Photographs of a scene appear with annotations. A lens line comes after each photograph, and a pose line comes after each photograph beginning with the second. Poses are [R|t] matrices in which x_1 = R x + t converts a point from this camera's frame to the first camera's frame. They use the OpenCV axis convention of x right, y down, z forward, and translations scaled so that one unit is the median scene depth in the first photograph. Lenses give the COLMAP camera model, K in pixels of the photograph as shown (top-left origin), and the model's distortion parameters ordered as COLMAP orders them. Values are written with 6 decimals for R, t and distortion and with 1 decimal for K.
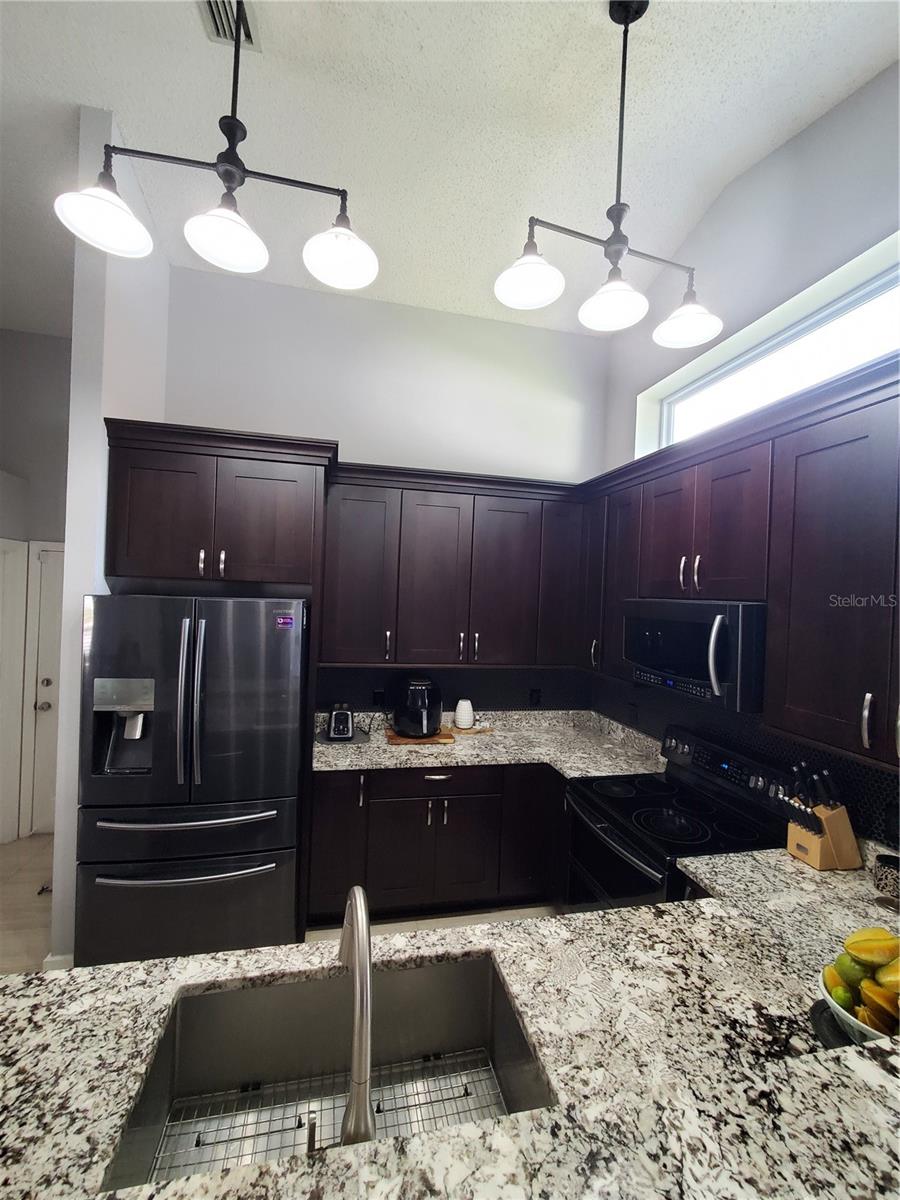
lens RADIAL K [[475.7, 0, 435.2], [0, 475.7, 601.6], [0, 0, 1]] dist [-0.003108, -0.001570]
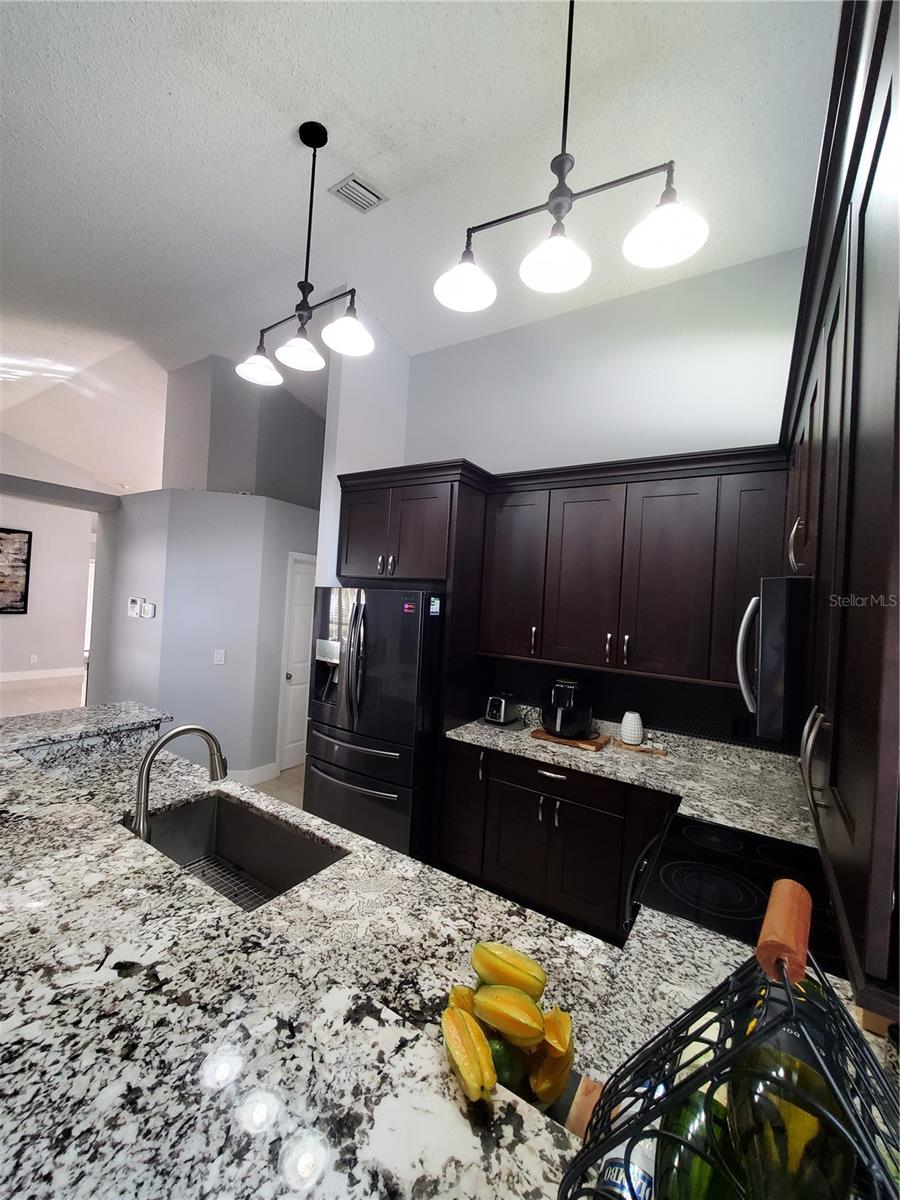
lens RADIAL K [[475.7, 0, 435.2], [0, 475.7, 601.6], [0, 0, 1]] dist [-0.003108, -0.001570]
pose [[0.700306, 0.007267, -0.713806, 0.534482], [-0.045052, 0.998405, -0.034036, 0.056769], [0.712420, 0.055994, 0.699516, 0.123366]]
